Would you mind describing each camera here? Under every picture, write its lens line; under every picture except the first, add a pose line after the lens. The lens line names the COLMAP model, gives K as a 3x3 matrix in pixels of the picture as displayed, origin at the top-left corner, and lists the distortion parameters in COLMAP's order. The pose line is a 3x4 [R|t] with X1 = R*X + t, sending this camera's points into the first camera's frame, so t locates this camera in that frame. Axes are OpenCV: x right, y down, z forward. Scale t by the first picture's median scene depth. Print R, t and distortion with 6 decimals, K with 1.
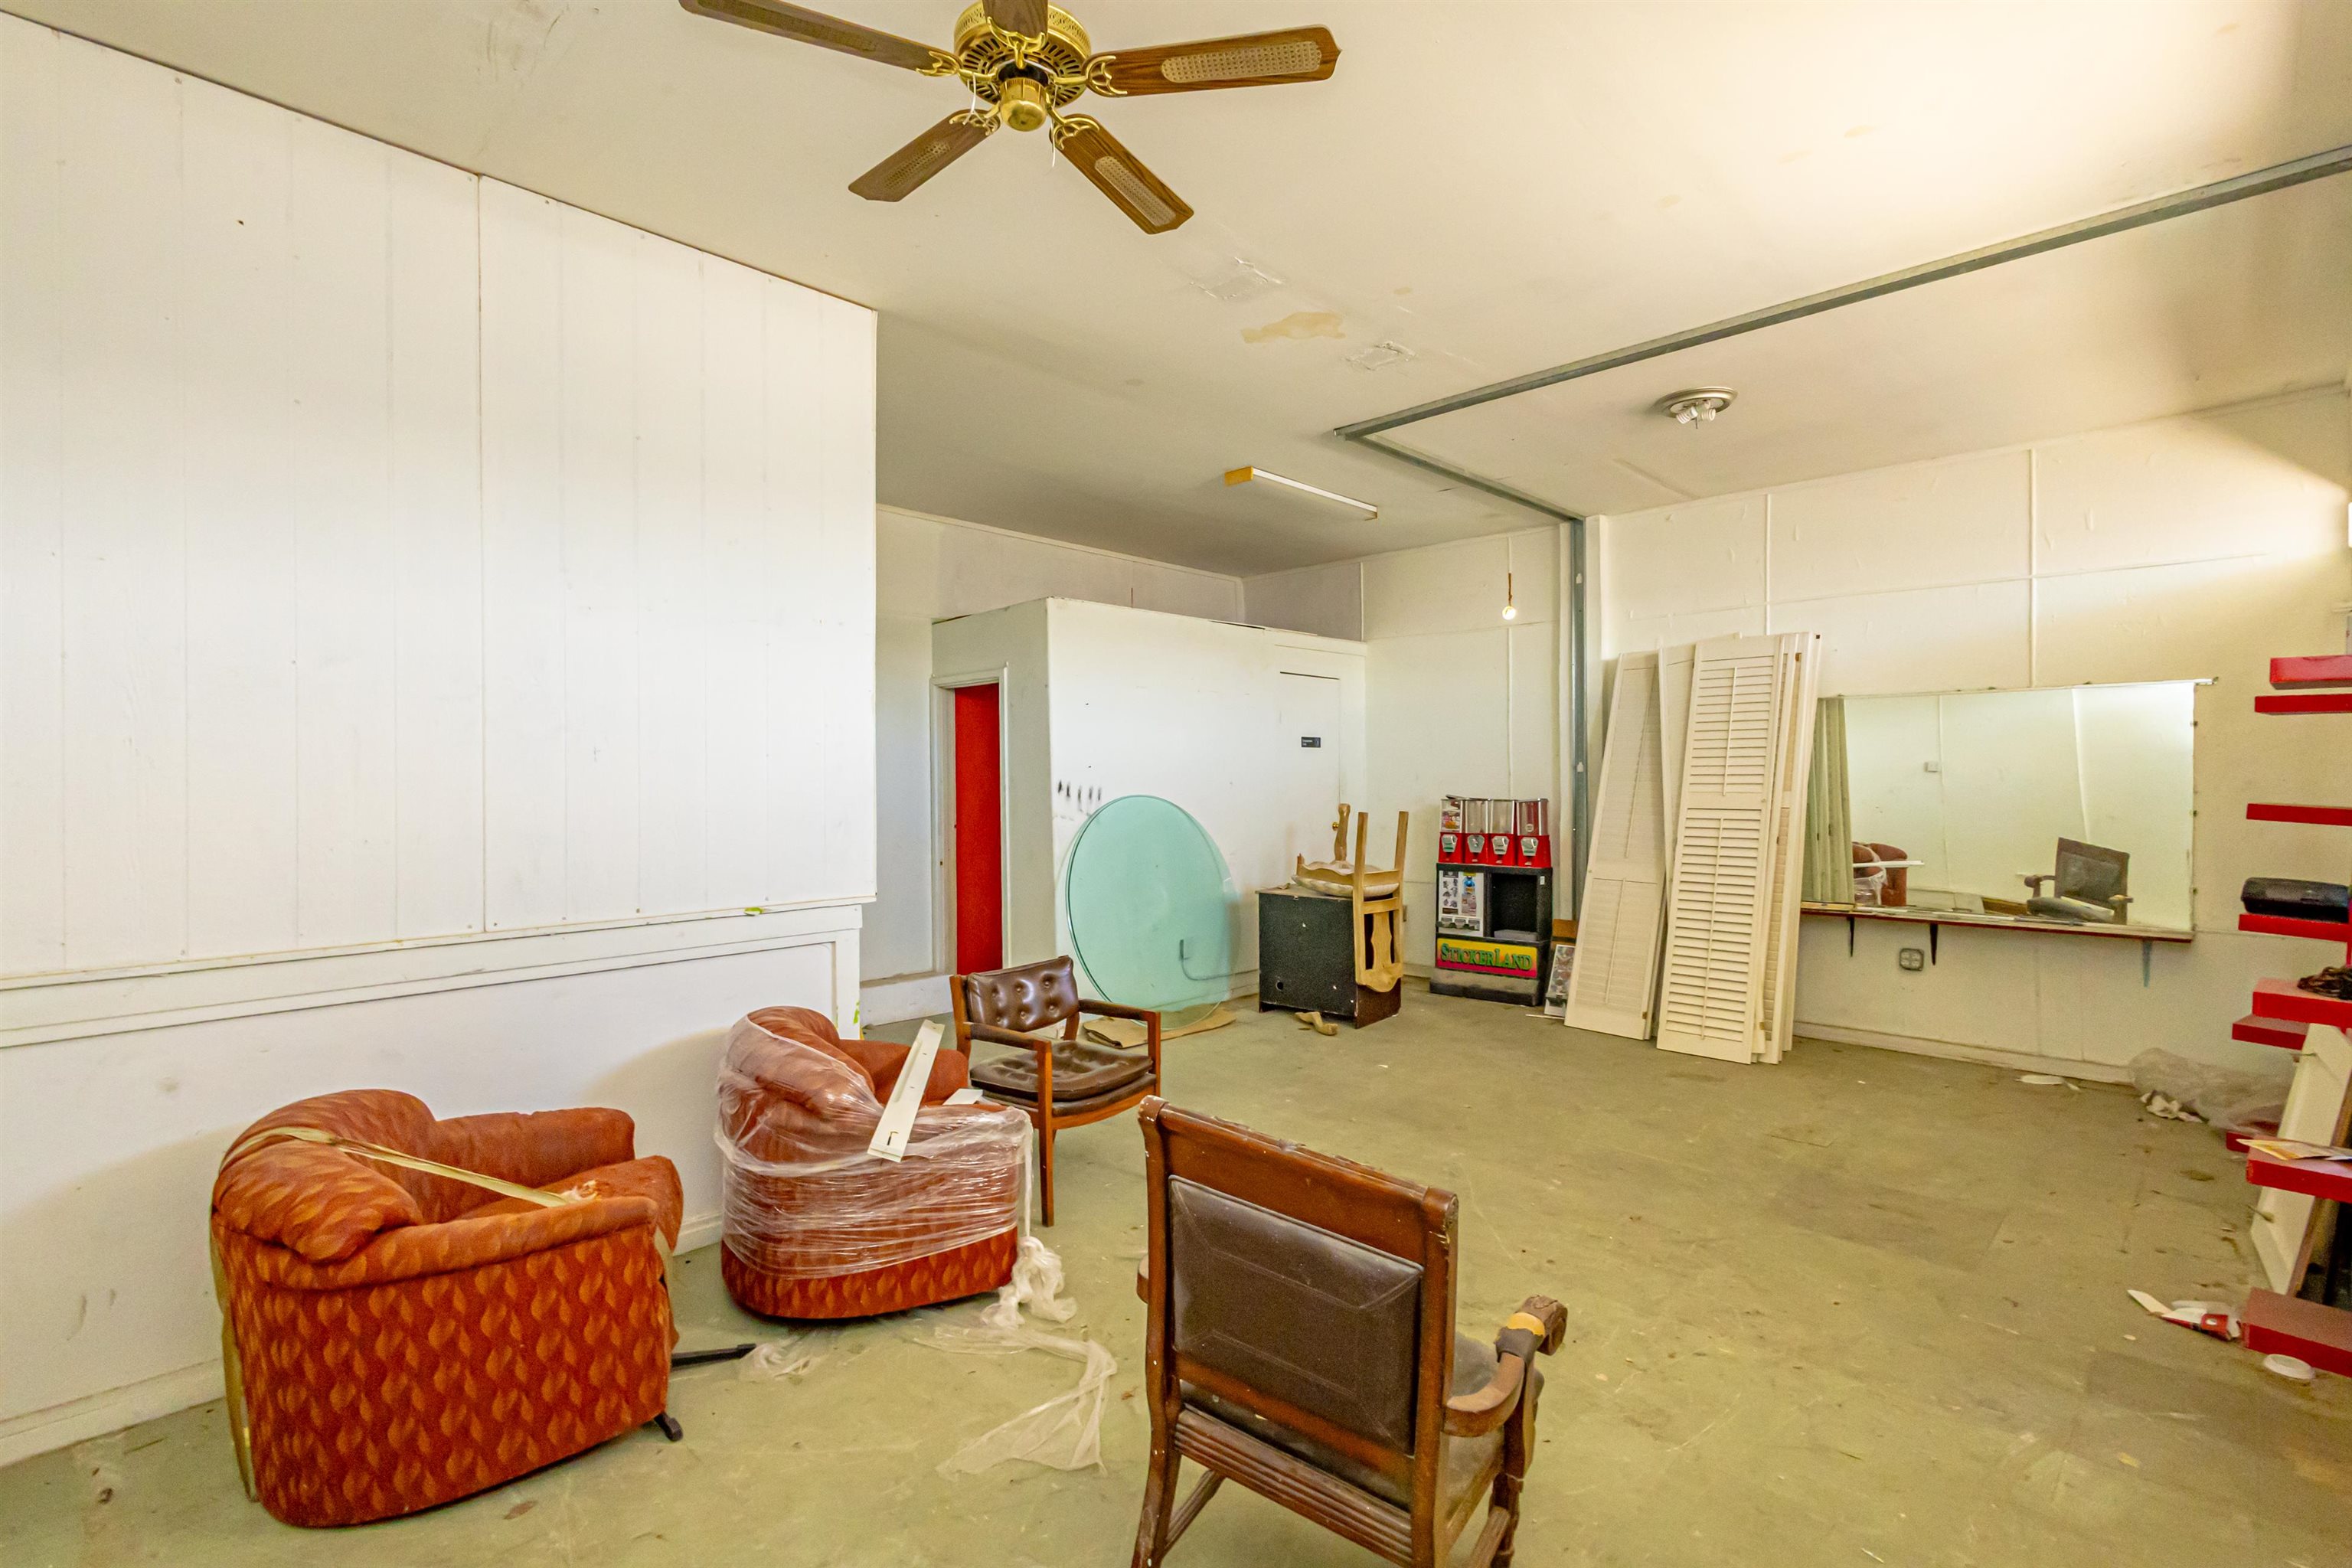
lens RADIAL K [[1087.2, 0, 1178.8], [0, 1087.2, 784.8], [0, 0, 1]] dist [0.000983, -0.002909]
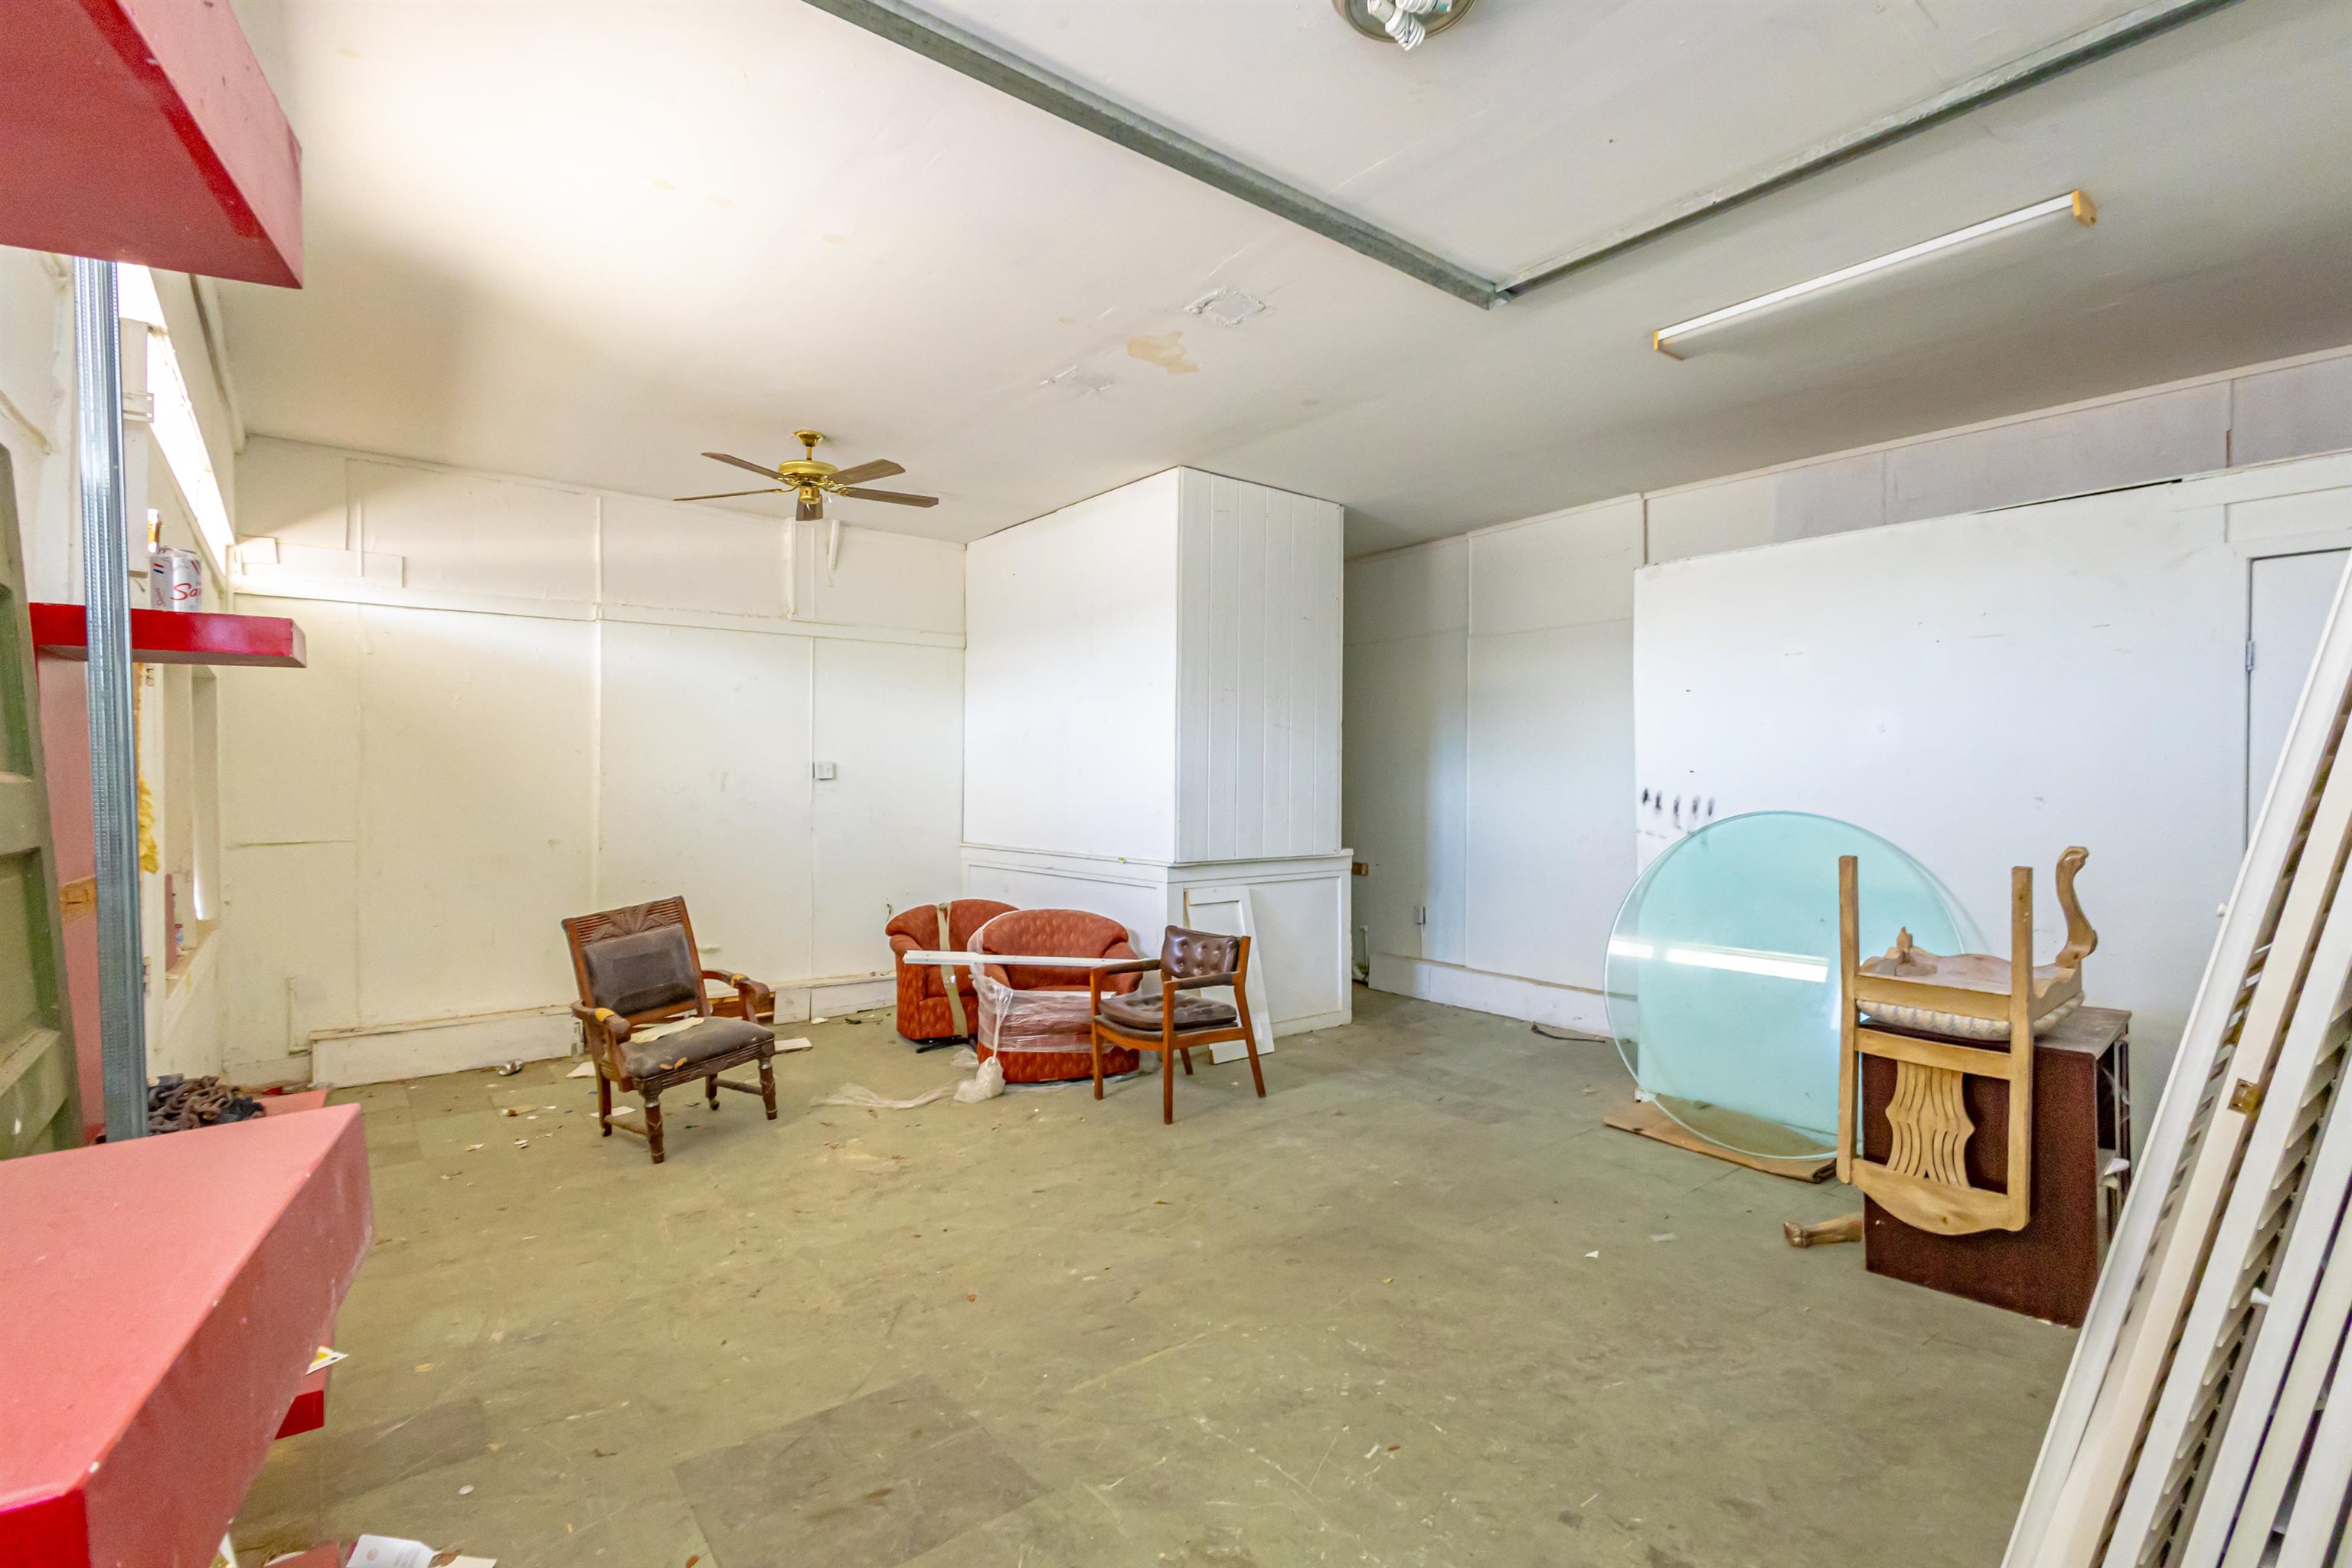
lens RADIAL K [[1087.2, 0, 1179.6], [0, 1087.2, 782.4], [0, 0, 1]] dist [0.000983, -0.002909]
pose [[-0.130164, 0.009172, -0.991450, 1.108630], [-0.008733, 0.999908, 0.010397, -0.020614], [0.991454, 0.010011, -0.130072, 1.124053]]
